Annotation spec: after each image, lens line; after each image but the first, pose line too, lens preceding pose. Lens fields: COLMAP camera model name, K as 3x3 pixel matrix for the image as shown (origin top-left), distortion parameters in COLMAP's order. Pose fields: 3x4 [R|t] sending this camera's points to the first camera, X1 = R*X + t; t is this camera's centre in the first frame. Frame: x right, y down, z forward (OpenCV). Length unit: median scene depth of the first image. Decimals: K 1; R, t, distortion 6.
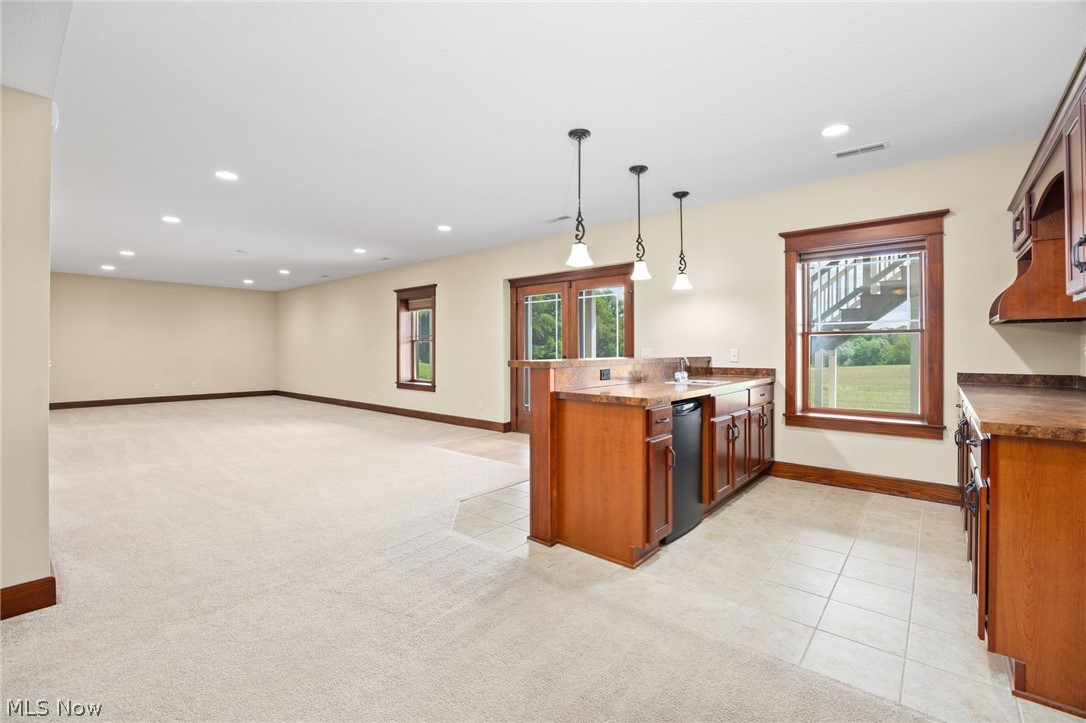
lens RADIAL K [[470.1, 0, 556.1], [0, 470.1, 350.4], [0, 0, 1]] dist [-0.015995, 0.002269]
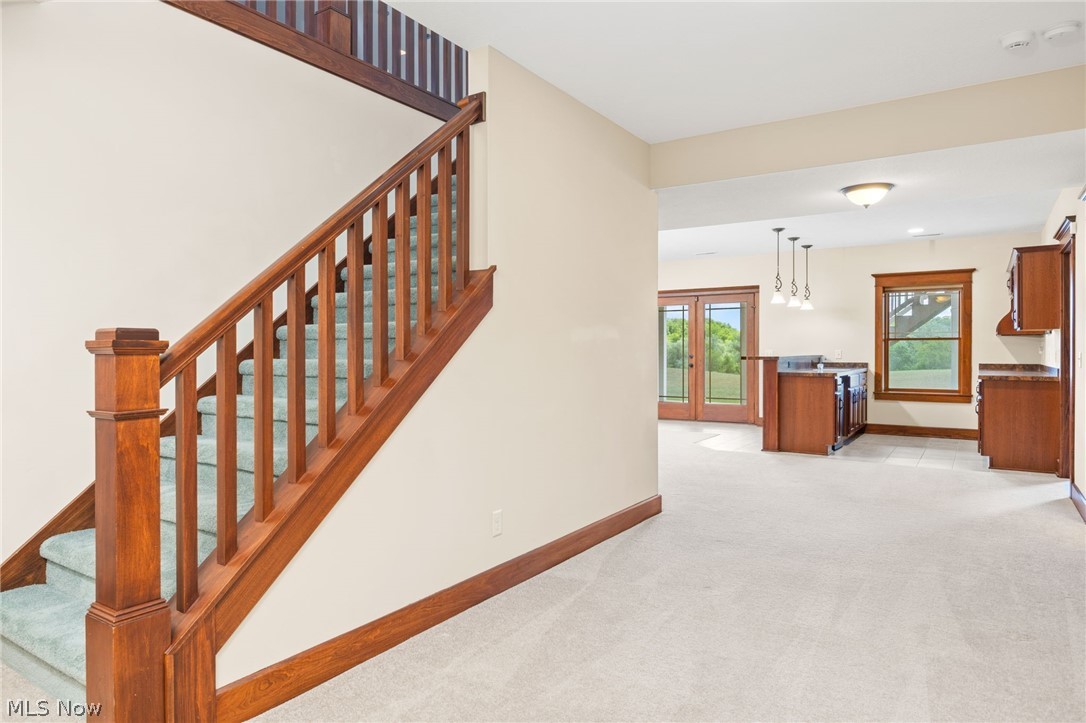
lens RADIAL K [[656.3, 0, 532.4], [0, 656.3, 360.7], [0, 0, 1]] dist [-0.000646, -0.001272]
pose [[0.996115, -0.002146, 0.088037, -0.981535], [0.000964, 0.999909, 0.013463, 0.002687], [-0.088058, -0.013325, 0.996026, -1.252579]]
